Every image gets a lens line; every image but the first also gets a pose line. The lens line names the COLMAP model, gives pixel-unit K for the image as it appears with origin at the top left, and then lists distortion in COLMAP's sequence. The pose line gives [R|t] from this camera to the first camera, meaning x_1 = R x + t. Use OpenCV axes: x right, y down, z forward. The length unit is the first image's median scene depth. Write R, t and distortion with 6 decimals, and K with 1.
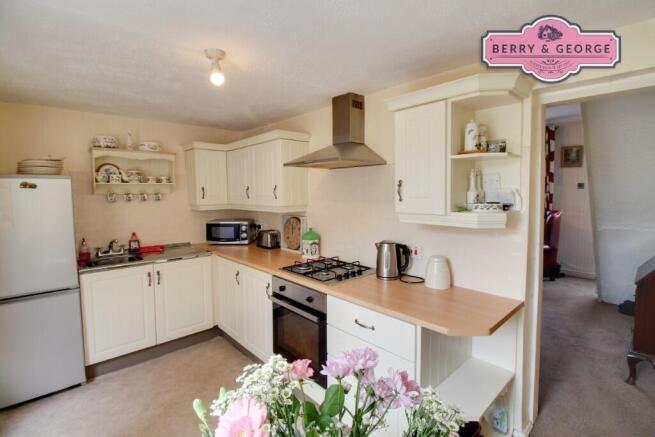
lens RADIAL K [[304.2, 0, 332.3], [0, 304.2, 206.2], [0, 0, 1]] dist [-0.002164, -0.010983]
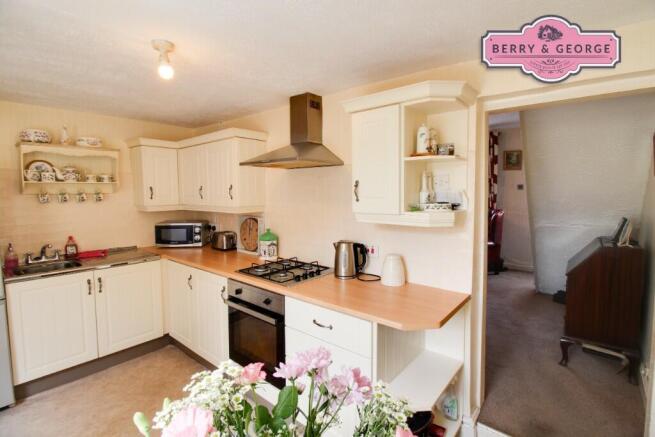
lens RADIAL K [[304.2, 0, 332.3], [0, 304.2, 206.2], [0, 0, 1]] dist [-0.002164, -0.010983]
pose [[0.991237, -0.003559, 0.132049, 0.005093], [0.003664, 0.999993, -0.000552, 0.000023], [-0.132046, 0.001031, 0.991243, -0.000879]]
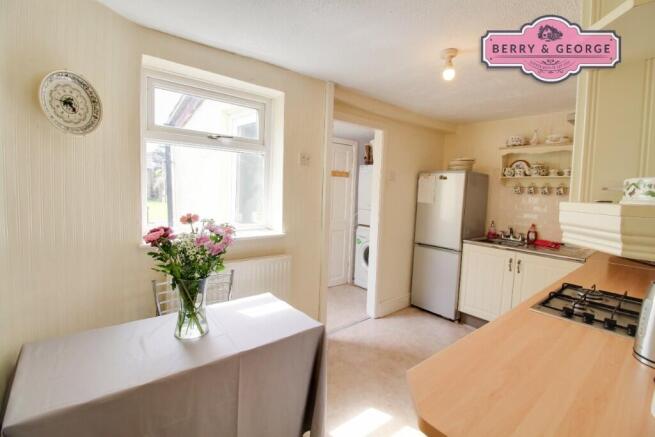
lens RADIAL K [[304.2, 0, 332.3], [0, 304.2, 206.2], [0, 0, 1]] dist [-0.002164, -0.010983]
pose [[-0.045281, 0.066988, -0.996726, 0.506781], [-0.084642, 0.993904, 0.070643, 0.012596], [0.995382, 0.087564, -0.039335, 0.414546]]
